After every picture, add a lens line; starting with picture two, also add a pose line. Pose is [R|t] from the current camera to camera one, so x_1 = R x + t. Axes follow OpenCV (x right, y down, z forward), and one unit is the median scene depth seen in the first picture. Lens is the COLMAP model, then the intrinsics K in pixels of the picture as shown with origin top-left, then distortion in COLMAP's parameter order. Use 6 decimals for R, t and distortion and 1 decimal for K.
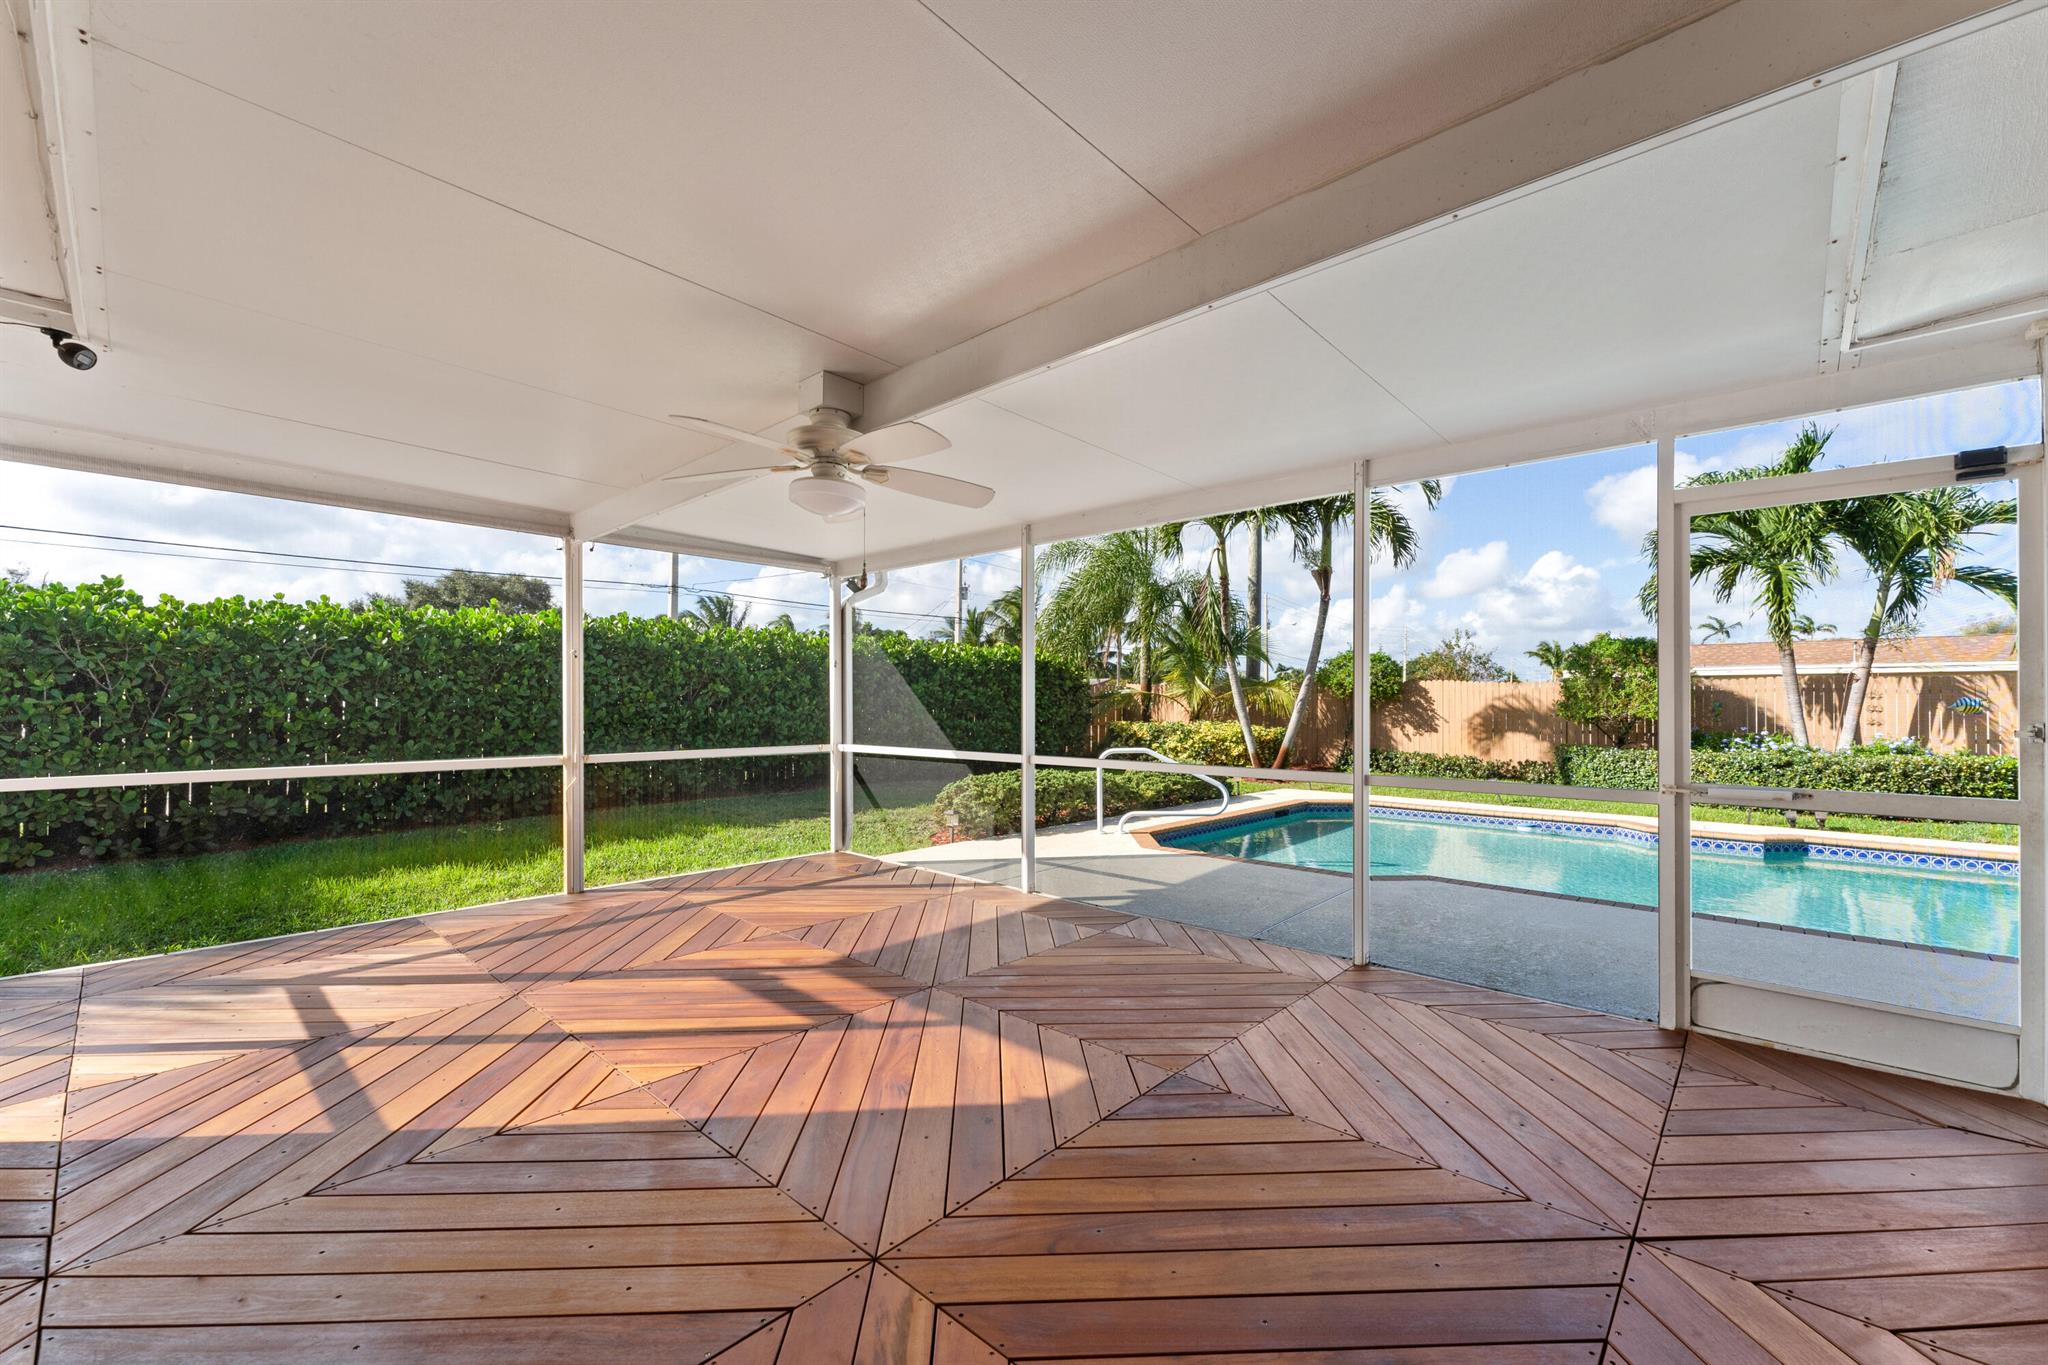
lens RADIAL K [[824.2, 0, 1039.2], [0, 824.2, 708.3], [0, 0, 1]] dist [0.001555, 0.000190]
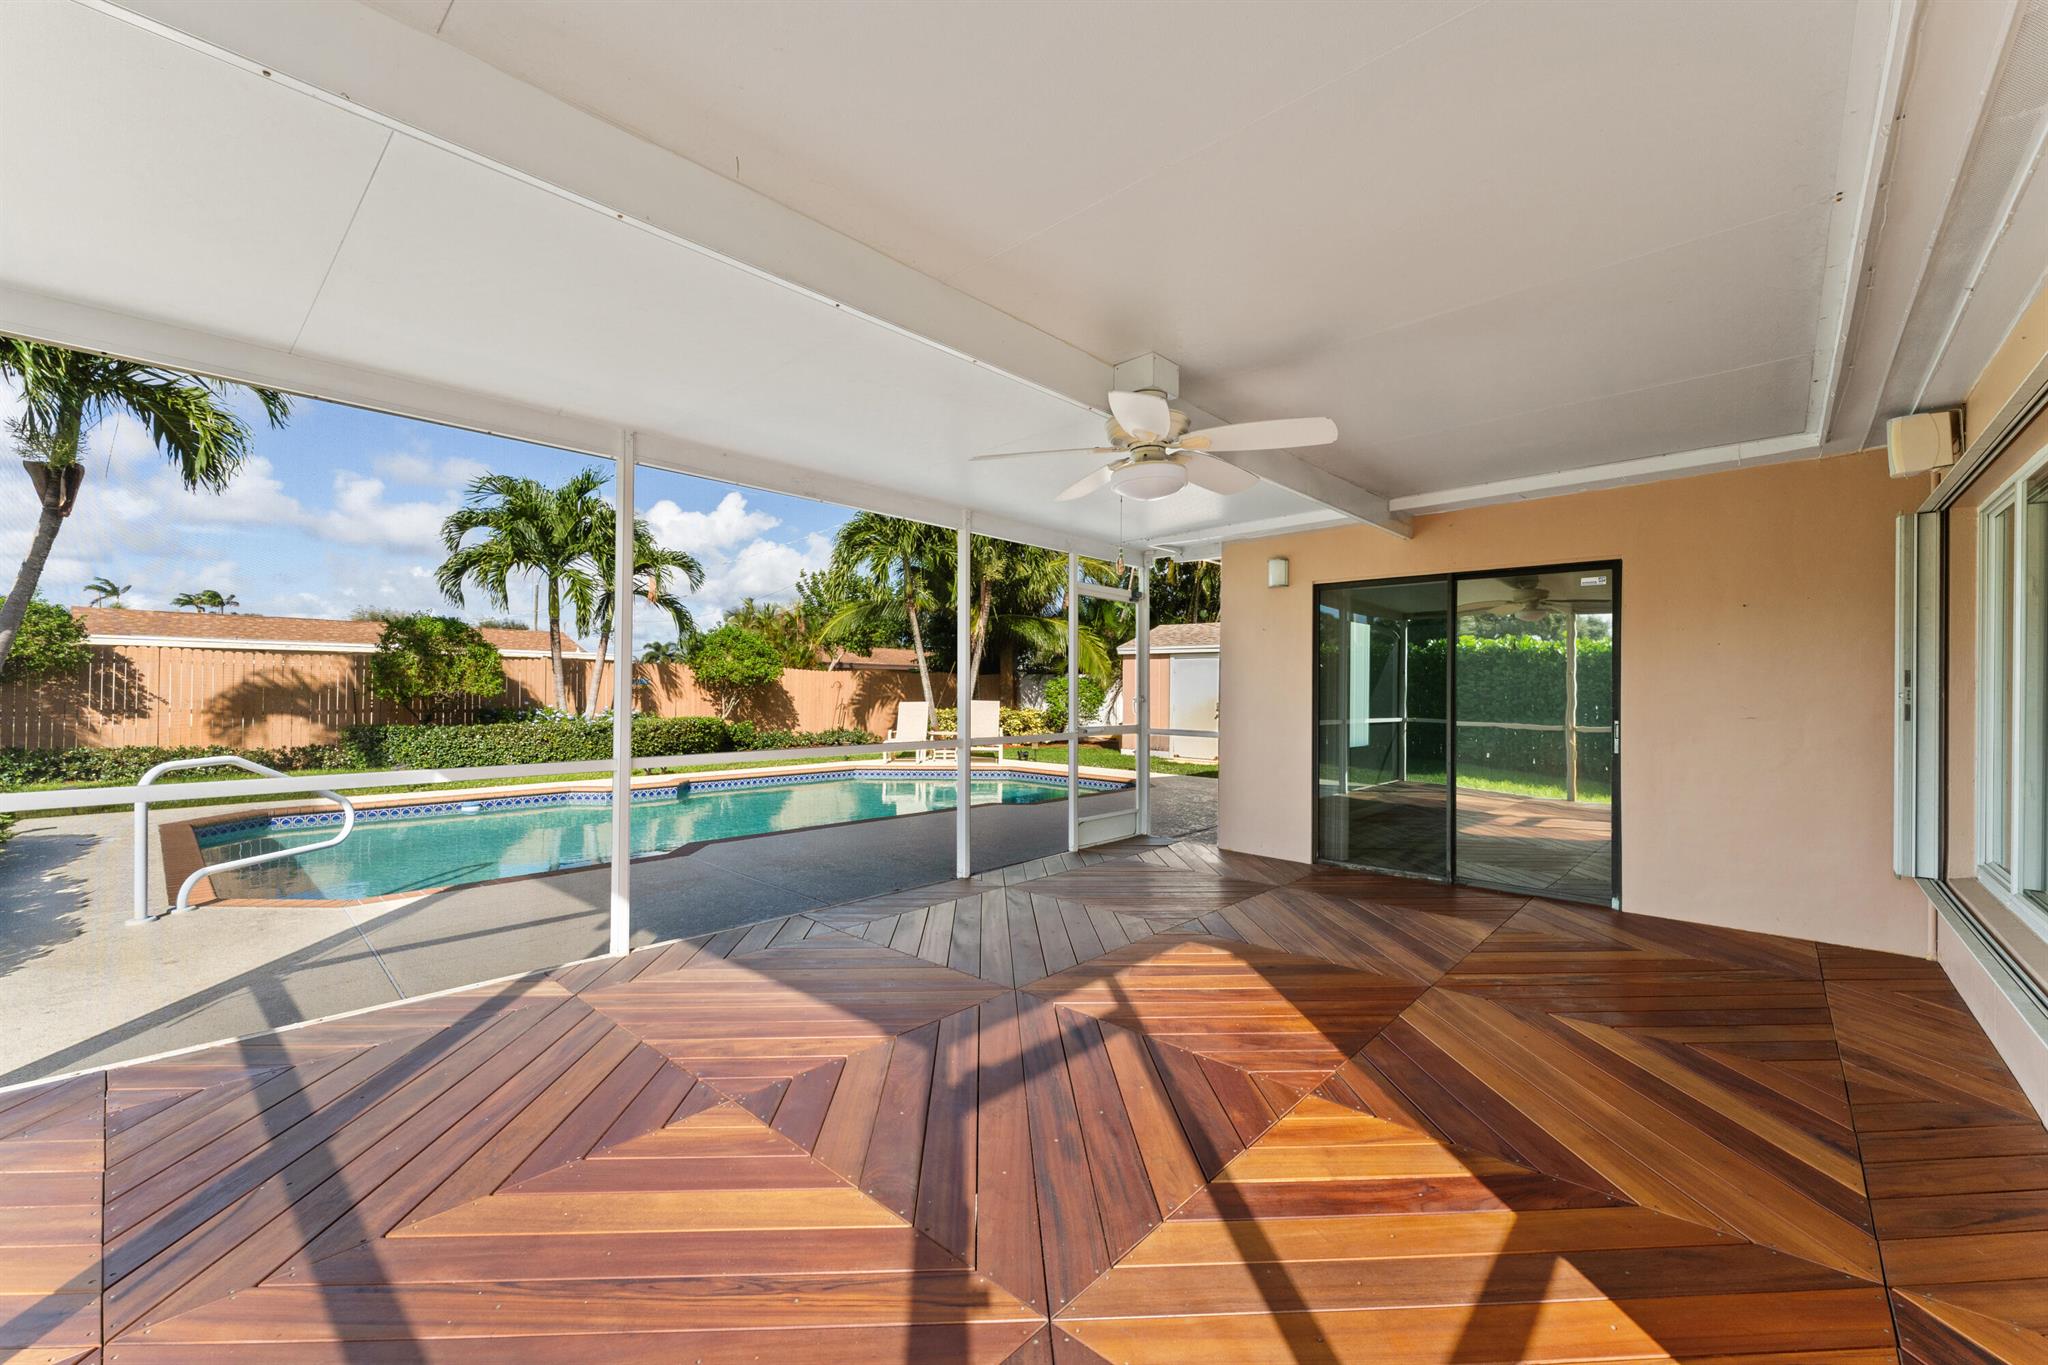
lens RADIAL K [[814.4, 0, 1024.0], [0, 814.4, 682.5], [0, 0, 1]] dist [0.009819, 0.000105]
pose [[-0.004558, 0.002362, 0.999987, -1.058381], [-0.002386, 0.999994, -0.002372, -0.011527], [-0.999987, -0.002397, -0.004552, 0.984034]]
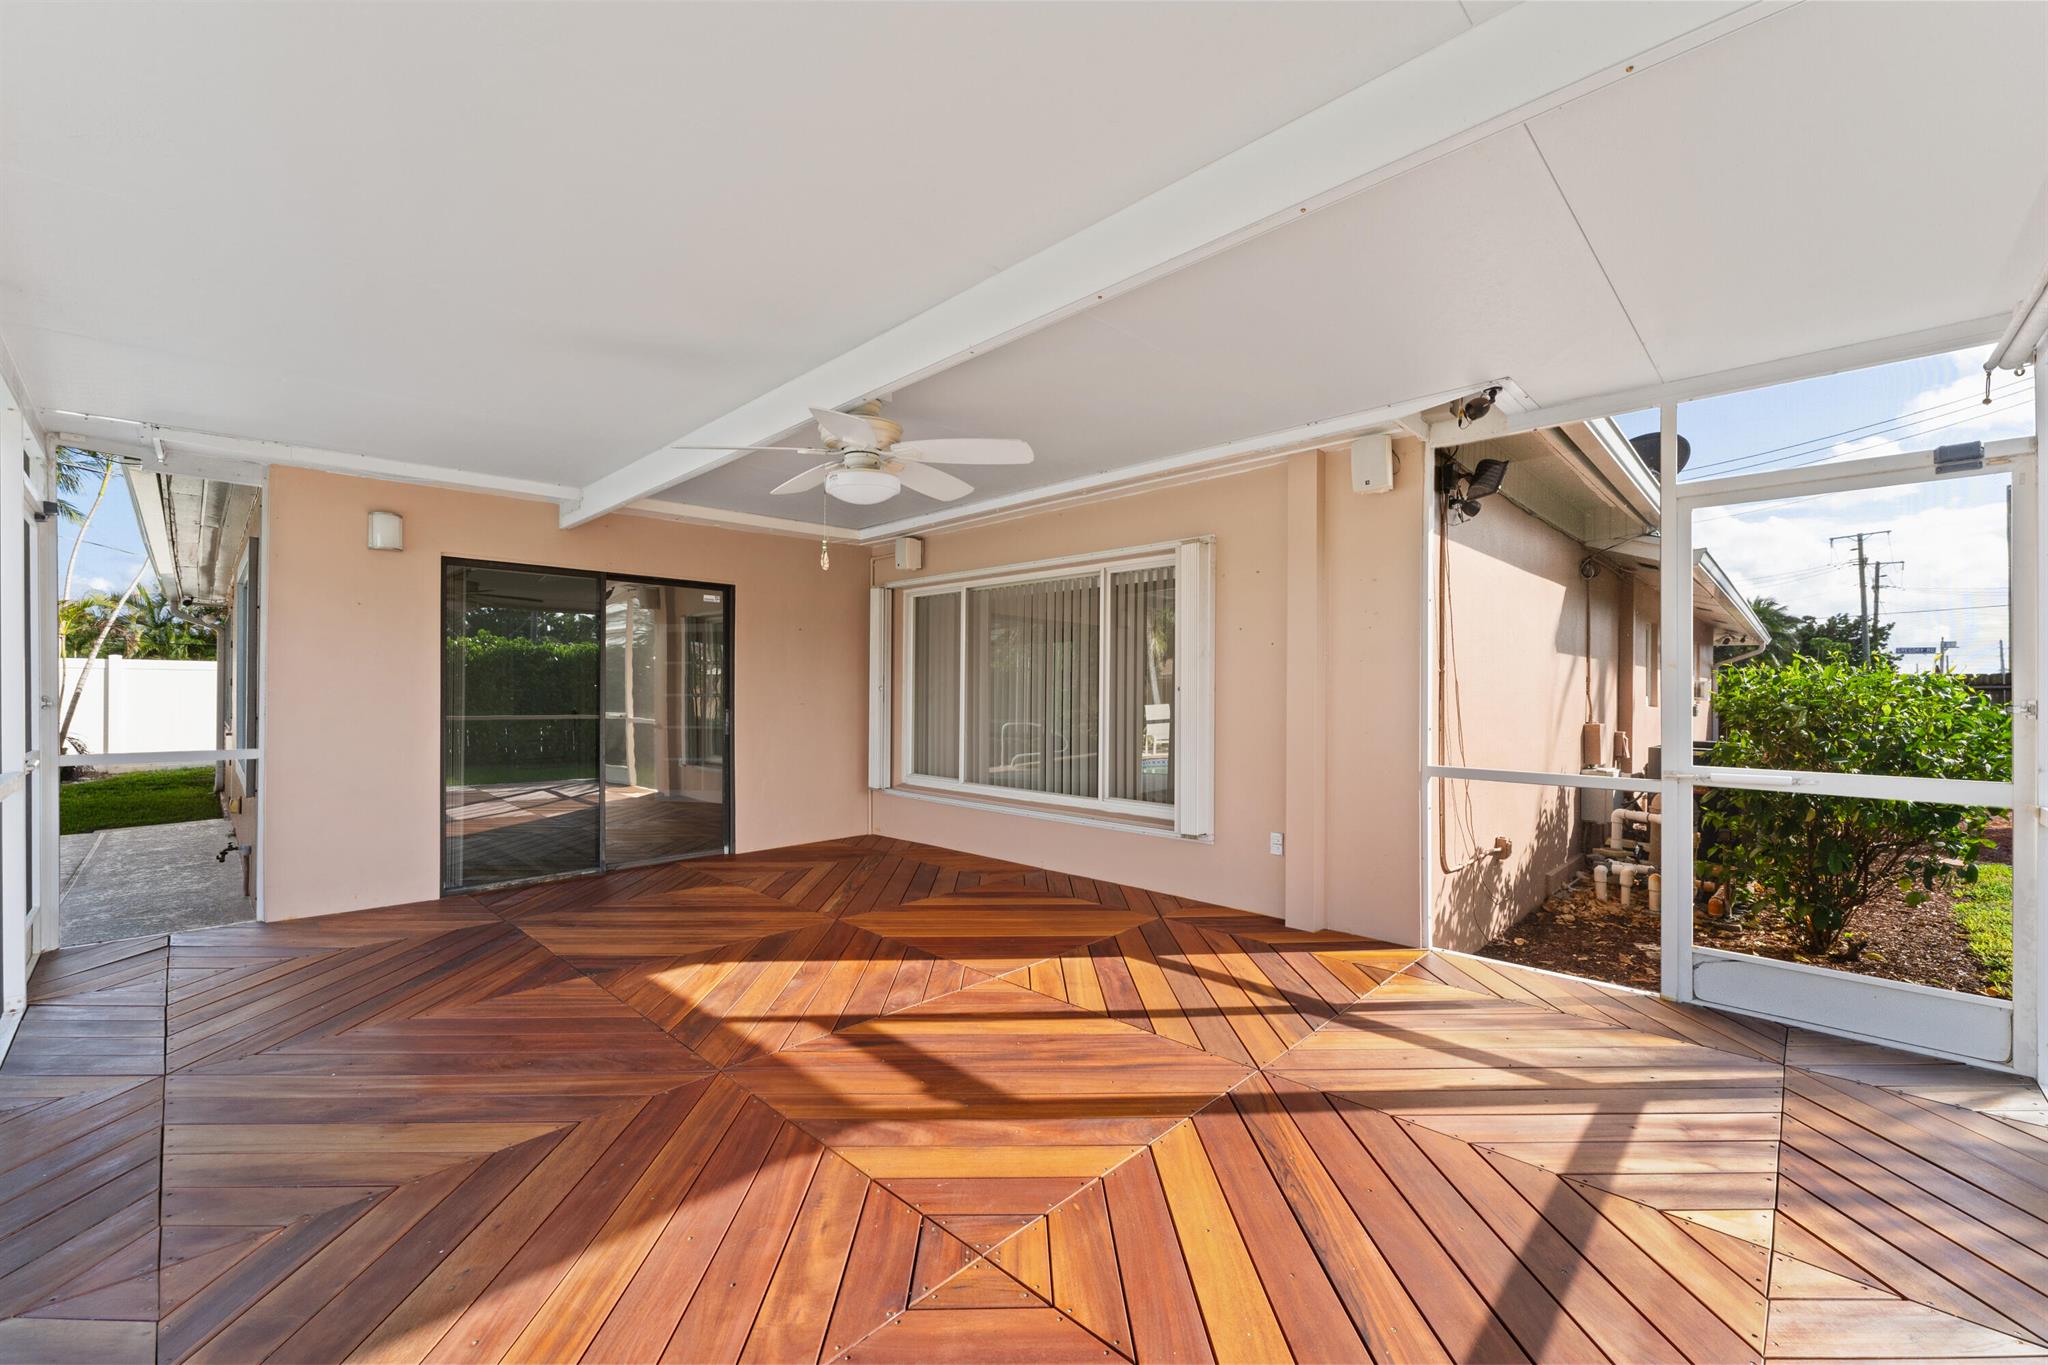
lens RADIAL K [[814.4, 0, 1024.0], [0, 814.4, 682.5], [0, 0, 1]] dist [0.009819, 0.000105]
pose [[-0.999152, -0.007953, 0.040390, -0.425193], [-0.008057, 0.999965, -0.002407, -0.011237], [-0.040370, -0.002730, -0.999181, 1.709716]]
